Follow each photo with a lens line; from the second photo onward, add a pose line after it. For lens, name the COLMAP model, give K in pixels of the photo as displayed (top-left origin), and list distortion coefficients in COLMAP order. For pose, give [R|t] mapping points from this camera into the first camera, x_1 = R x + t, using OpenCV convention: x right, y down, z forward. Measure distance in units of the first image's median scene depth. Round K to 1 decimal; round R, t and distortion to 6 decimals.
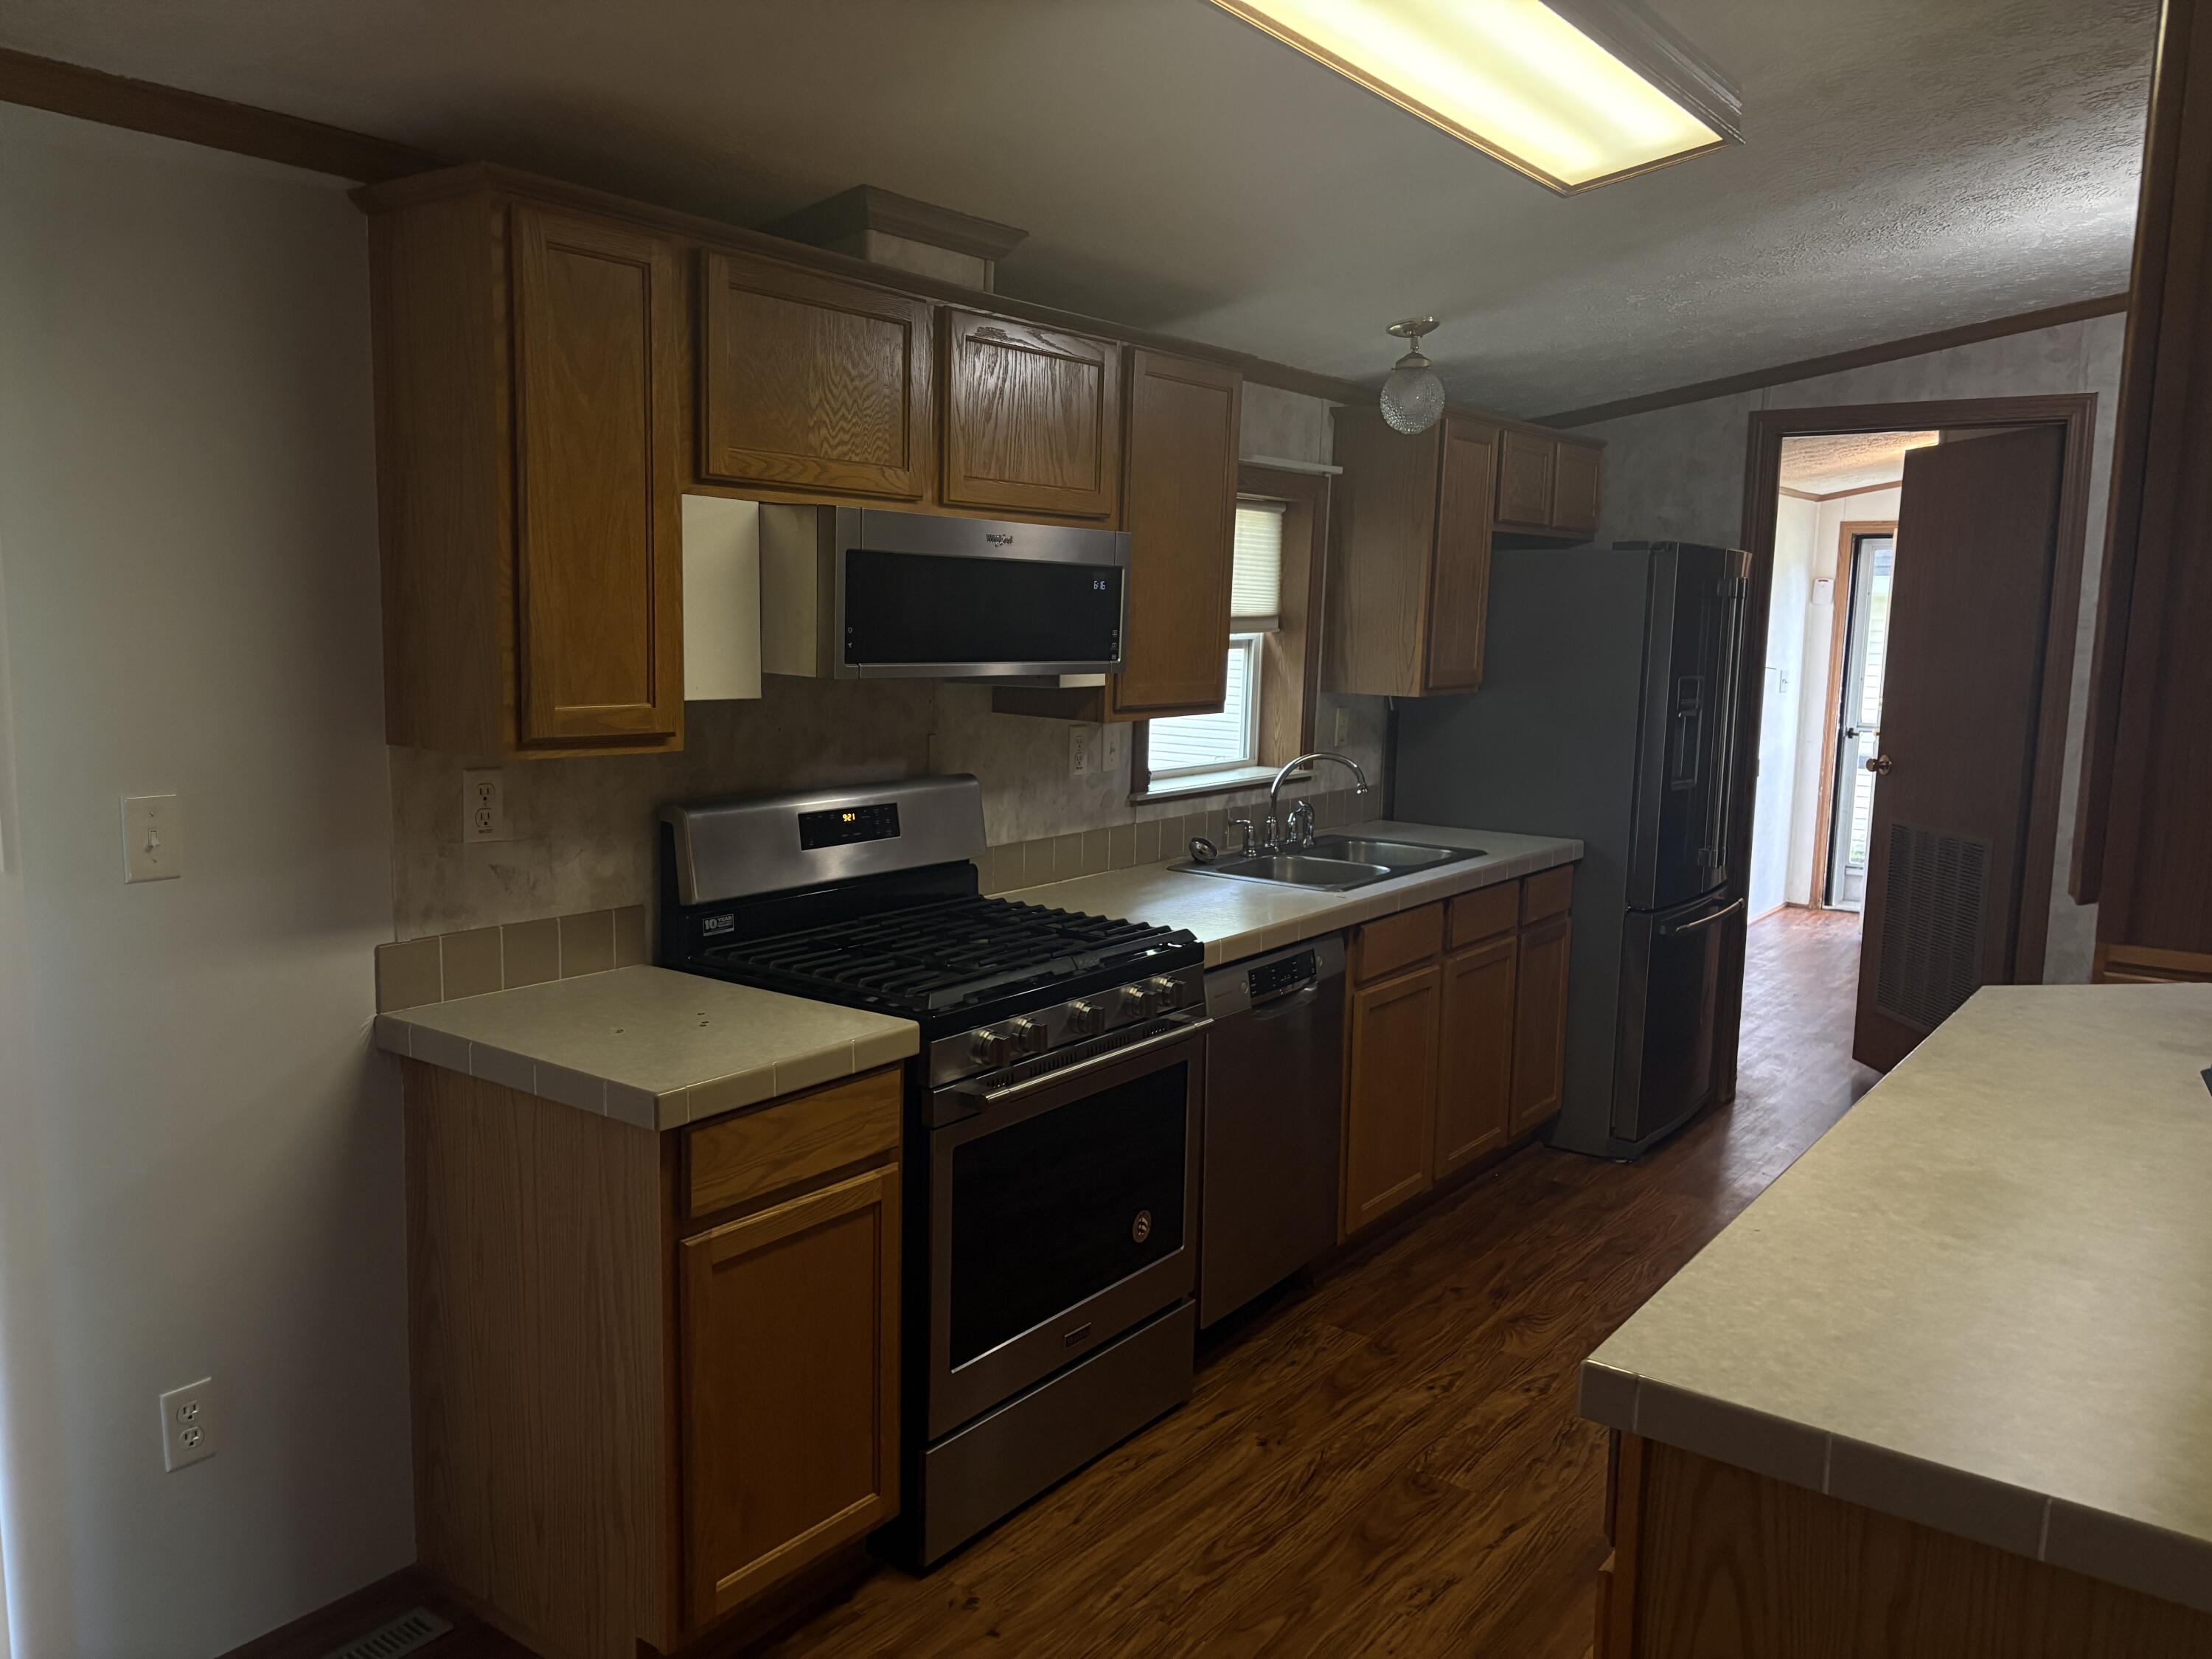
lens RADIAL K [[1653.8, 0, 1109.0], [0, 1653.8, 840.7], [0, 0, 1]] dist [0.046307, -0.047466]
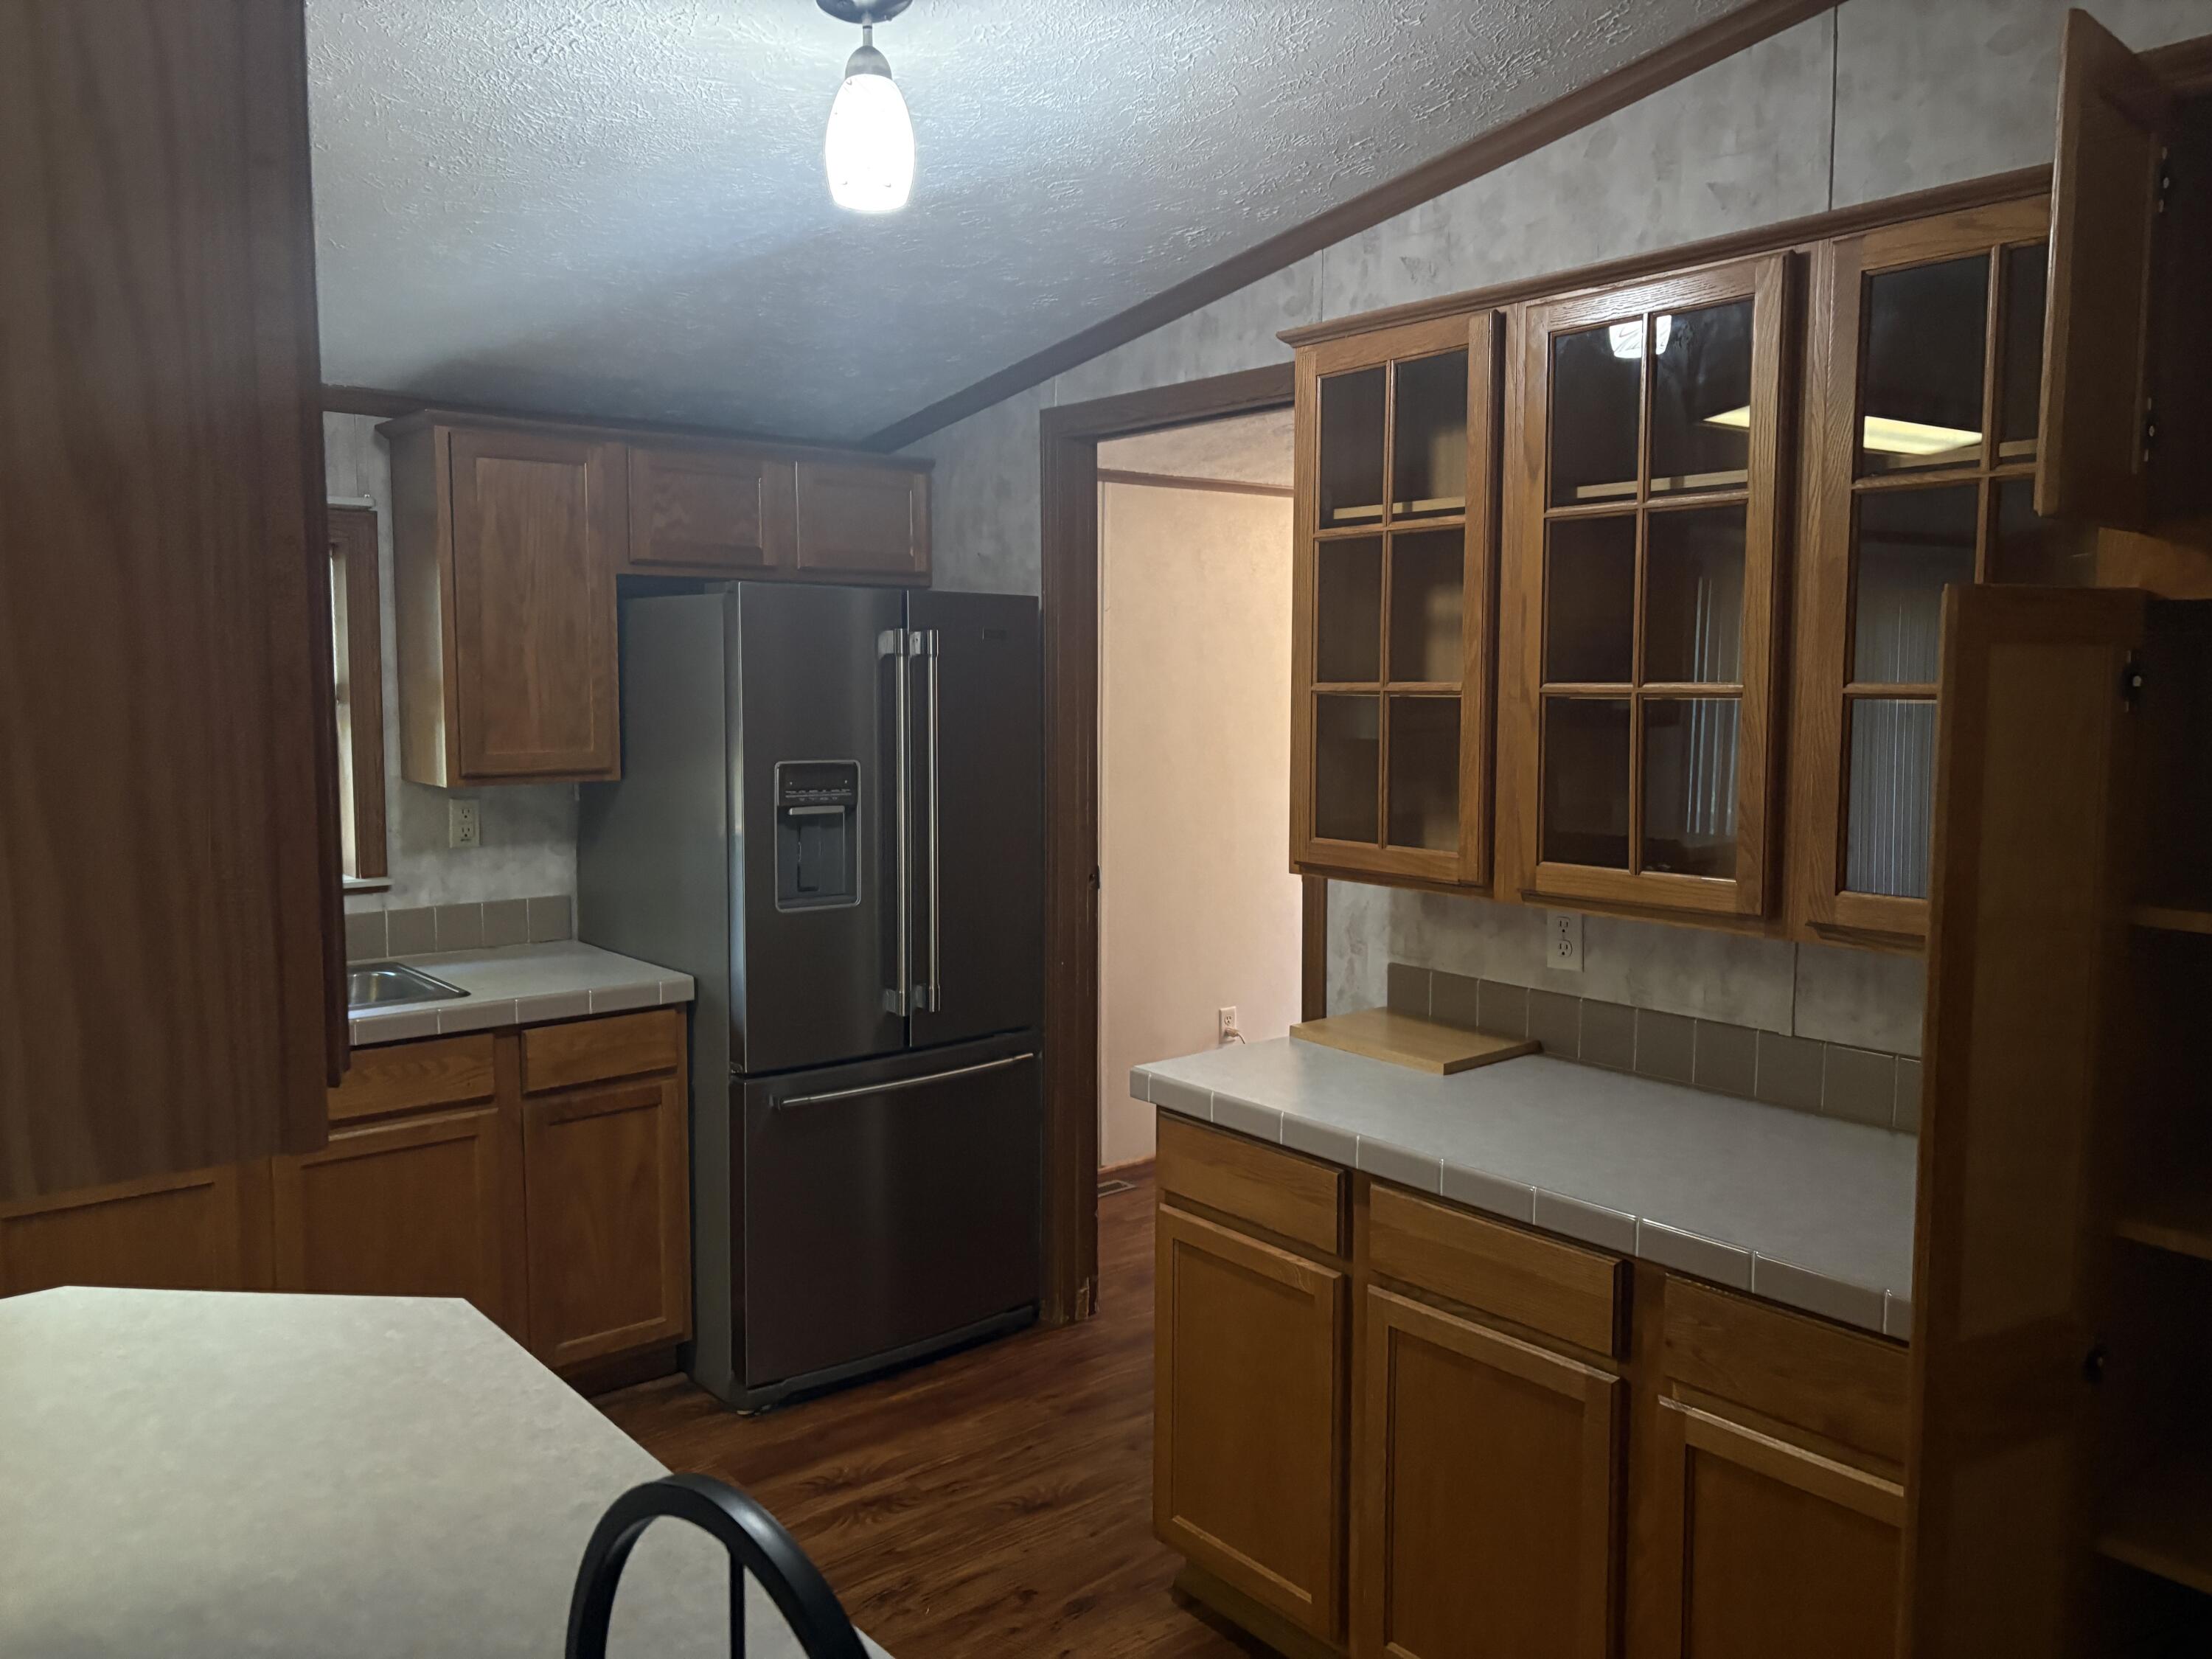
lens RADIAL K [[1653.8, 0, 1099.2], [0, 1653.8, 808.6], [0, 0, 1]] dist [0.046307, -0.047466]
pose [[0.973538, 0.001308, -0.228523, 0.786442], [-0.015518, 0.998054, -0.060399, -0.040882], [0.227999, 0.062347, 0.971663, 0.375149]]
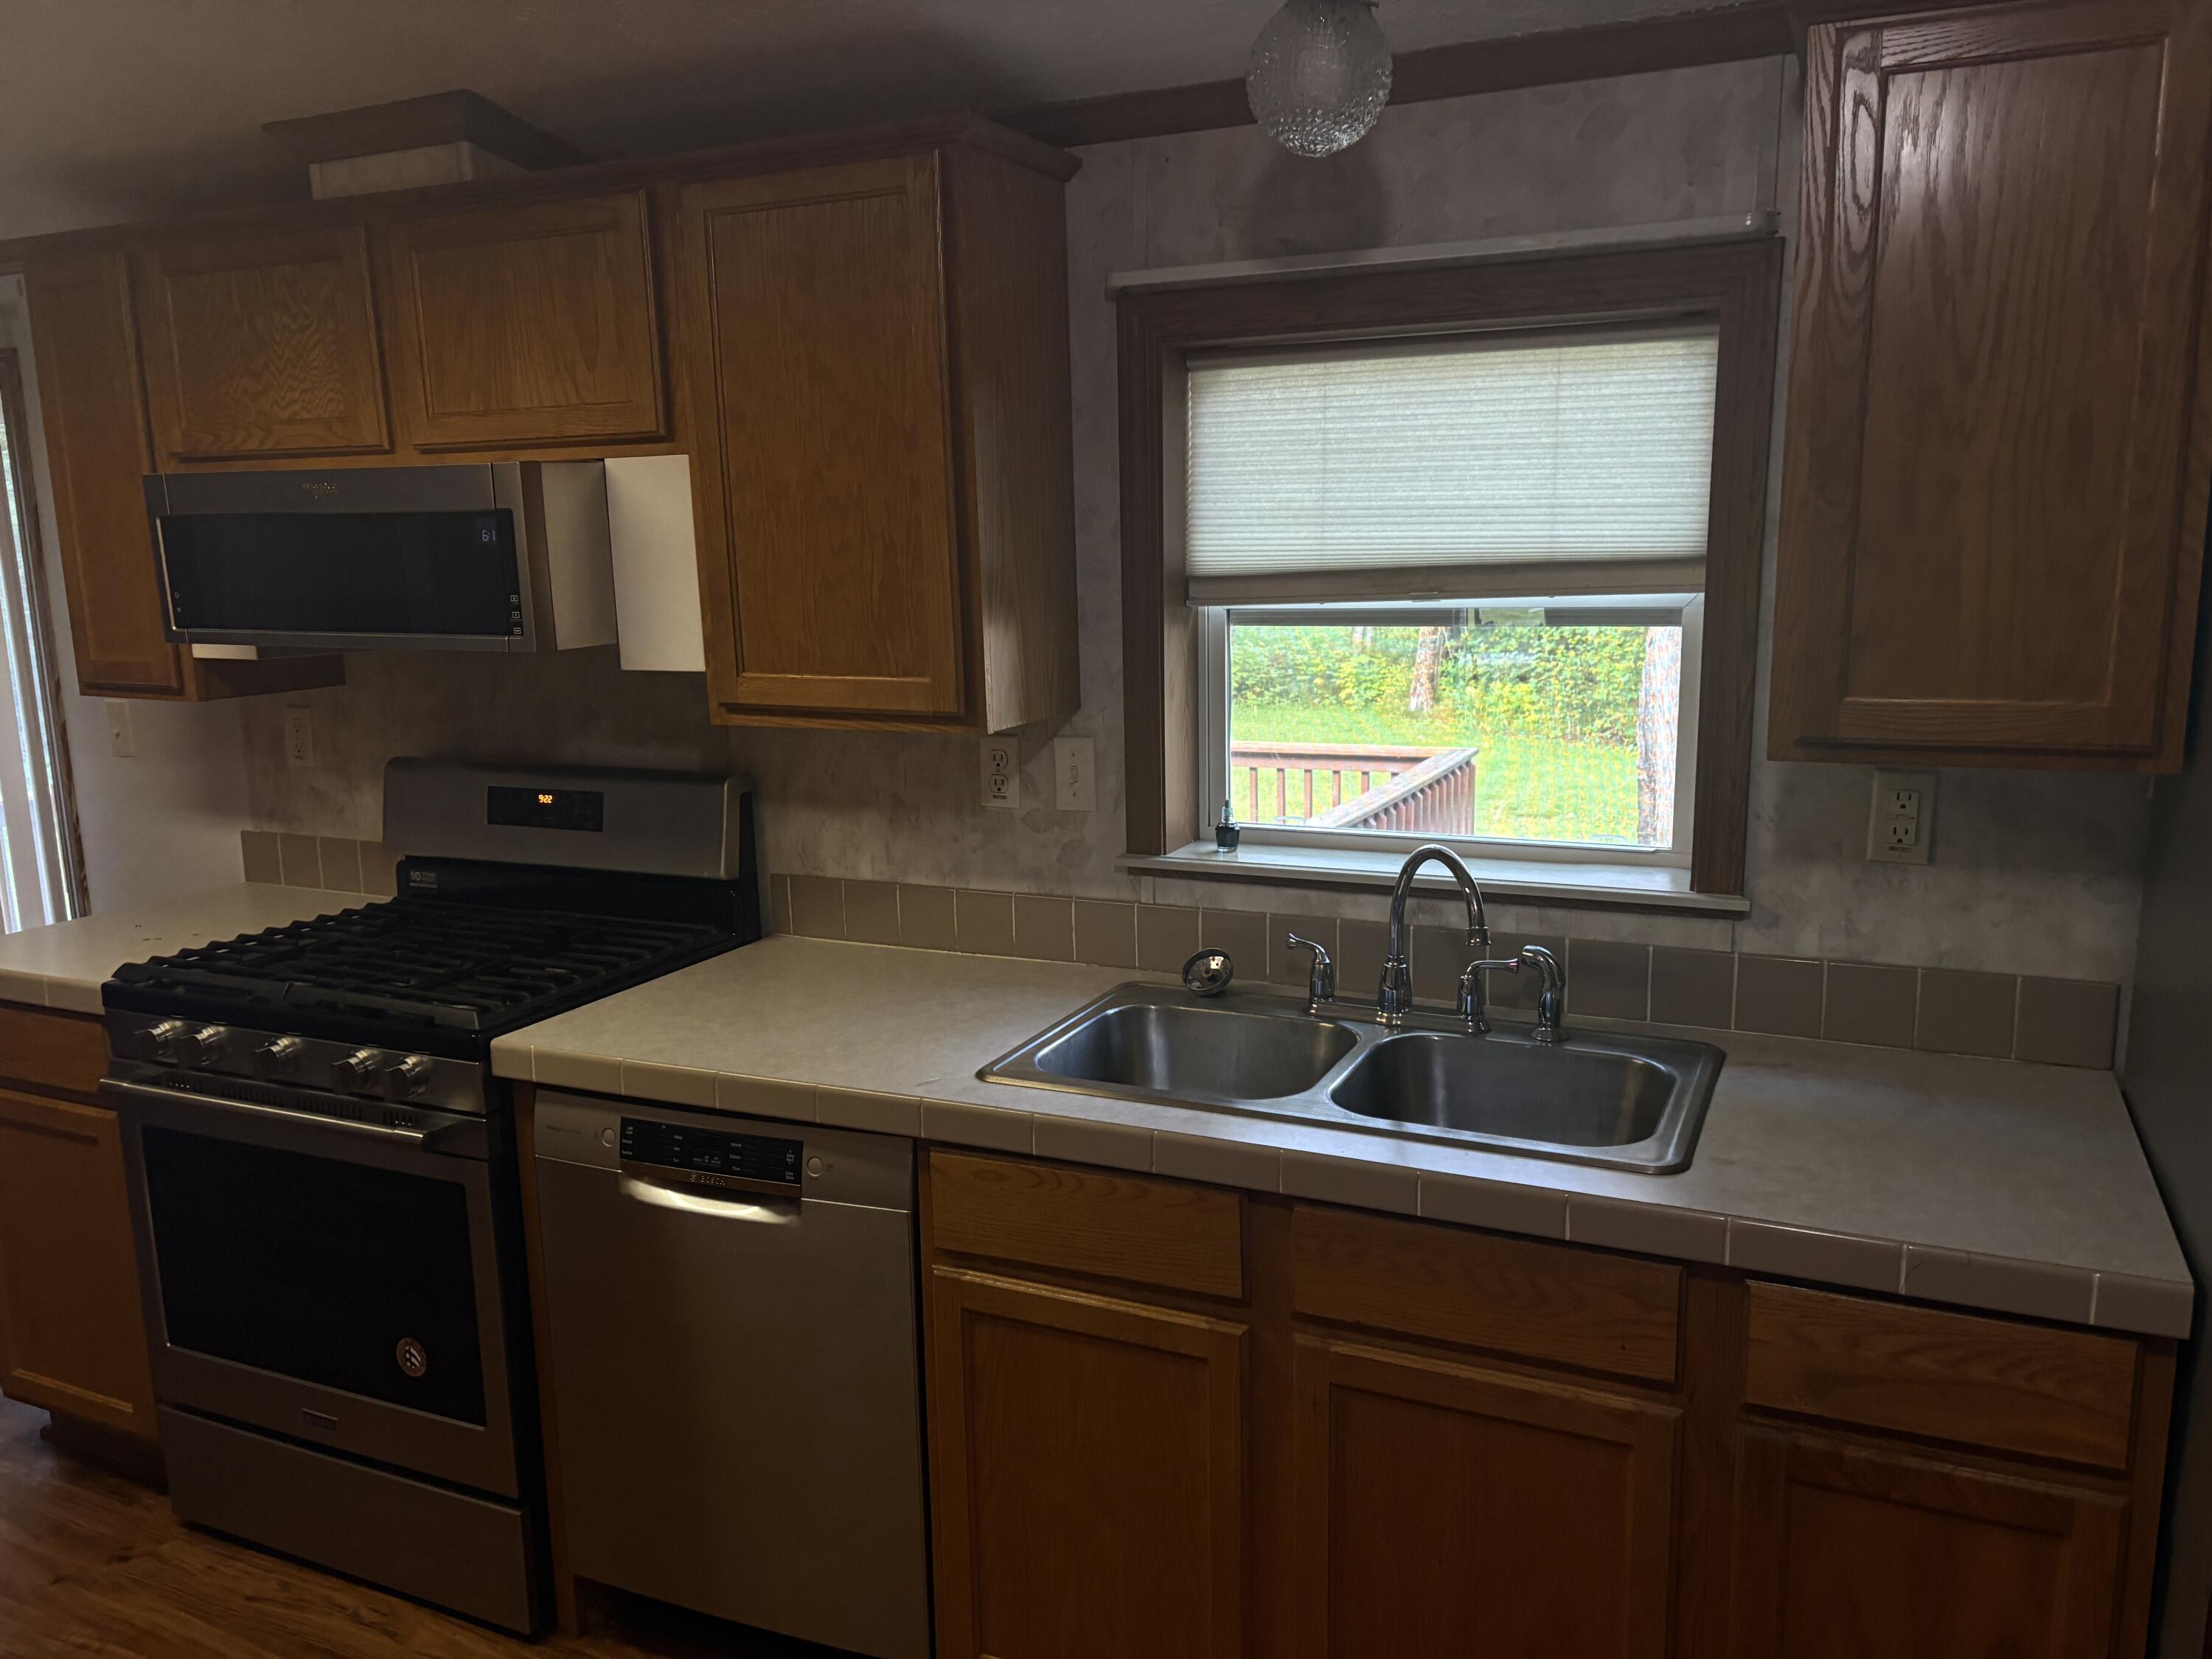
lens RADIAL K [[1653.8, 0, 1122.8], [0, 1653.8, 844.3], [0, 0, 1]] dist [0.046307, -0.047466]
pose [[0.206445, 0.153692, -0.966312, 0.654291], [-0.117052, 0.984374, 0.131557, -0.120739], [0.971432, 0.085950, 0.221209, 0.905311]]
